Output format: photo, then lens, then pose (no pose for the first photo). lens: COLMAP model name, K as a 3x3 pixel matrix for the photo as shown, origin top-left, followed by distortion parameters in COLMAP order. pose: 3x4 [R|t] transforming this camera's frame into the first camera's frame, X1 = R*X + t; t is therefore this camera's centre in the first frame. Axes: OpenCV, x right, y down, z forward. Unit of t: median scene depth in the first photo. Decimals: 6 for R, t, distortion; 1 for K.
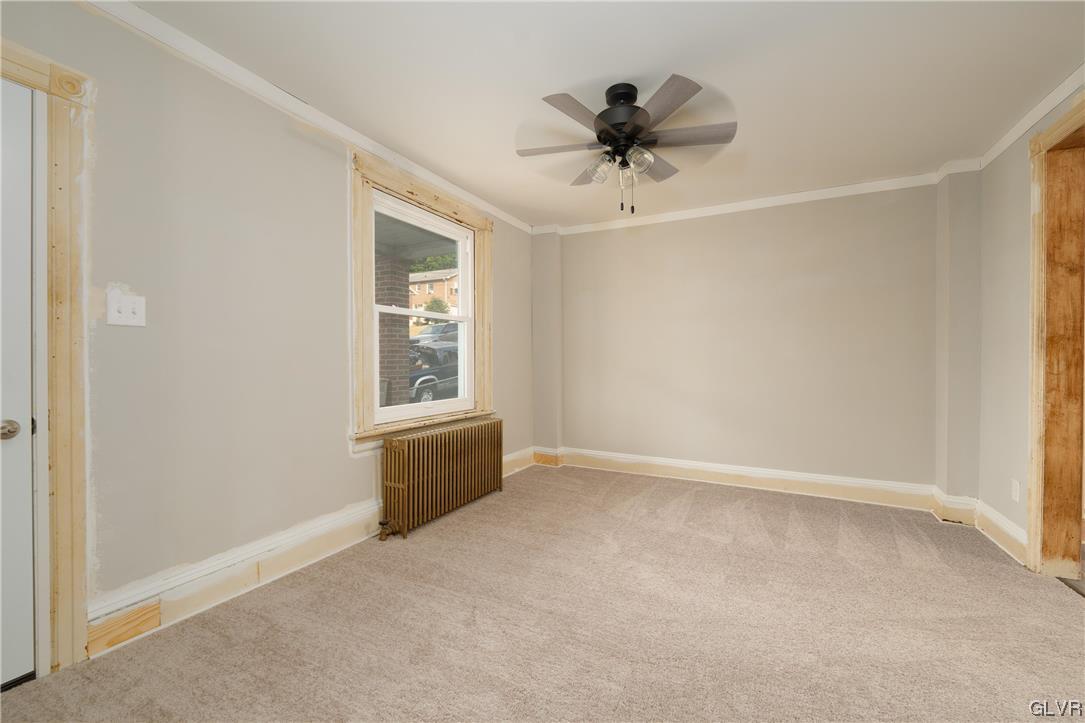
lens RADIAL K [[449.1, 0, 543.1], [0, 449.1, 359.4], [0, 0, 1]] dist [-0.001453, -0.000313]
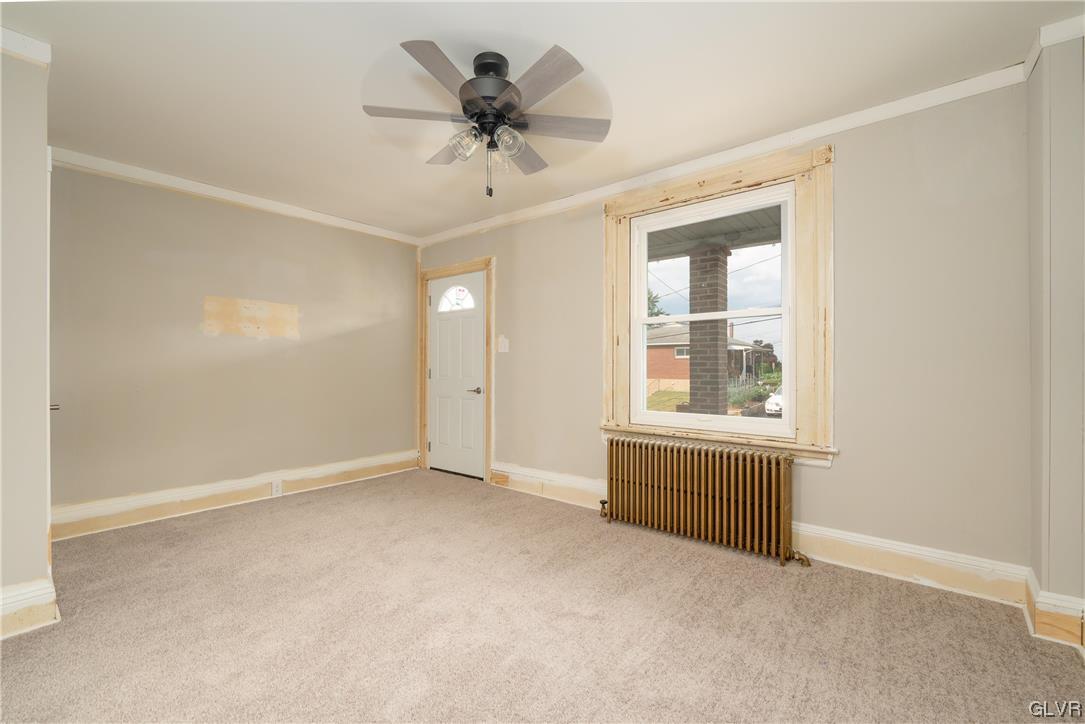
lens RADIAL K [[455.7, 0, 540.6], [0, 455.7, 361.3], [0, 0, 1]] dist [-0.001513, 0.000103]
pose [[-0.214725, -0.008993, -0.976633, 1.021164], [0.004514, 0.999938, -0.010200, -0.002330], [0.976664, -0.006599, -0.214671, 1.275885]]
